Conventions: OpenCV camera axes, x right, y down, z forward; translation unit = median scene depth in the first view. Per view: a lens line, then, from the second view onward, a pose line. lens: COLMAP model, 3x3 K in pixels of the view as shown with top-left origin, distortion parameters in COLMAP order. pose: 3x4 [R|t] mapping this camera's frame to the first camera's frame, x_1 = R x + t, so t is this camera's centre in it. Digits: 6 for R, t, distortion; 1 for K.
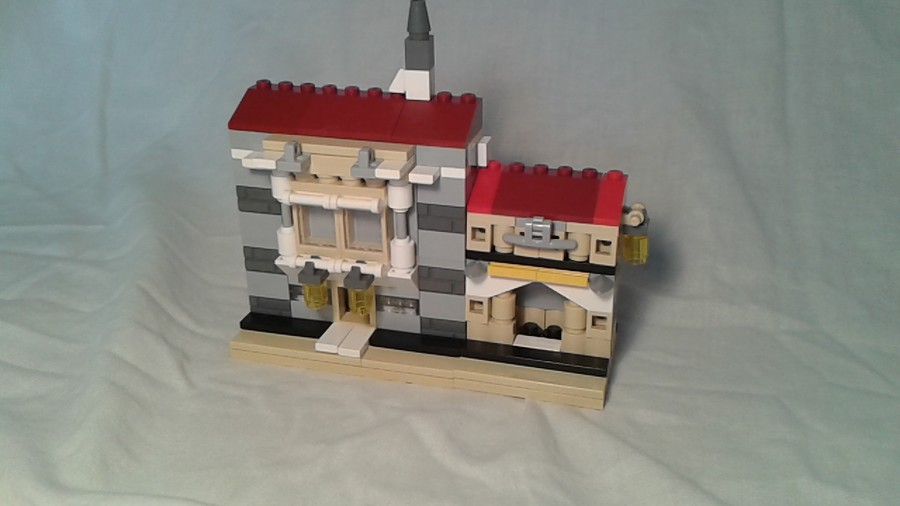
lens RADIAL K [[889.2, 0, 447.8], [0, 889.2, 236.2], [0, 0, 1]] dist [0.236065, -0.660096]
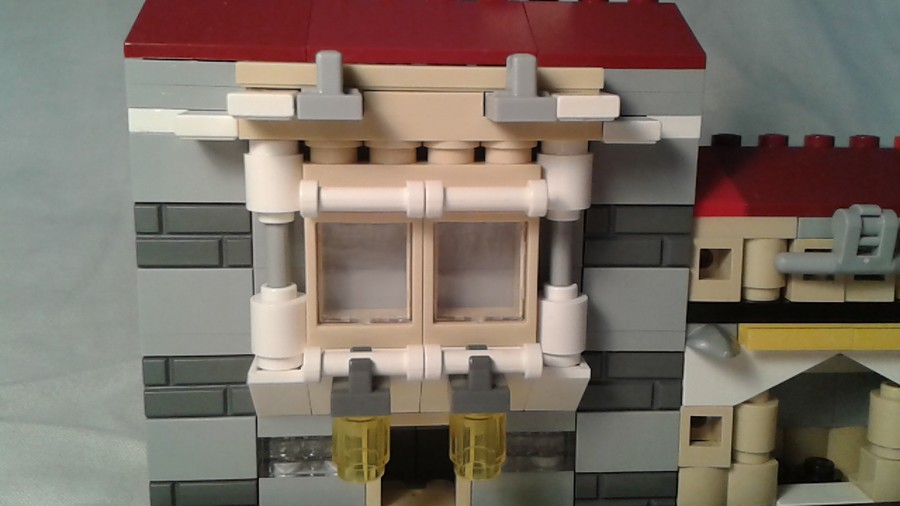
lens RADIAL K [[902.9, 0, 449.6], [0, 902.9, 235.0], [0, 0, 1]] dist [0.241814, -0.712595]
pose [[0.940177, -0.043321, 0.337922, -0.254087], [0.114551, 0.974330, -0.193799, 0.058910], [-0.320852, 0.220915, 0.921005, 0.596357]]
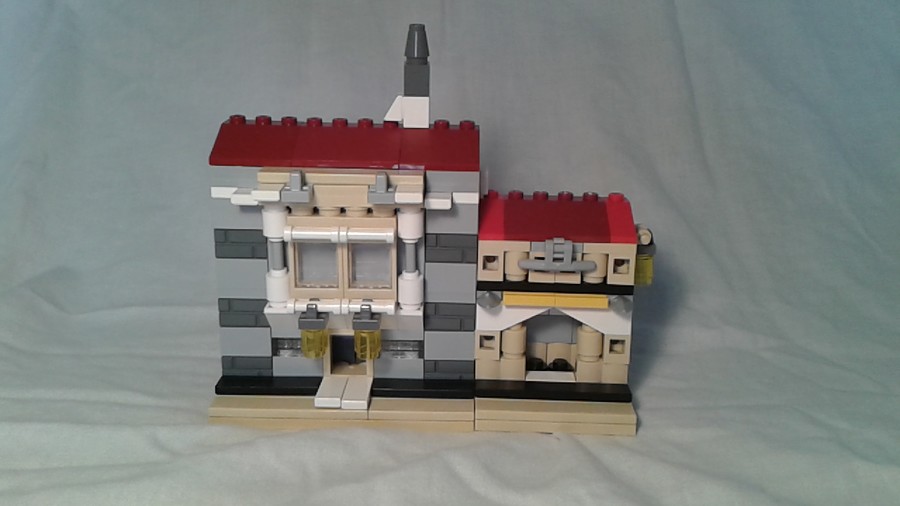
lens RADIAL K [[889.2, 0, 447.8], [0, 889.2, 236.2], [0, 0, 1]] dist [0.236065, -0.660096]
pose [[0.968885, -0.045997, 0.243201, -0.239026], [0.075128, 0.990876, -0.111896, 0.072217], [-0.235836, 0.126686, 0.963500, 0.085638]]
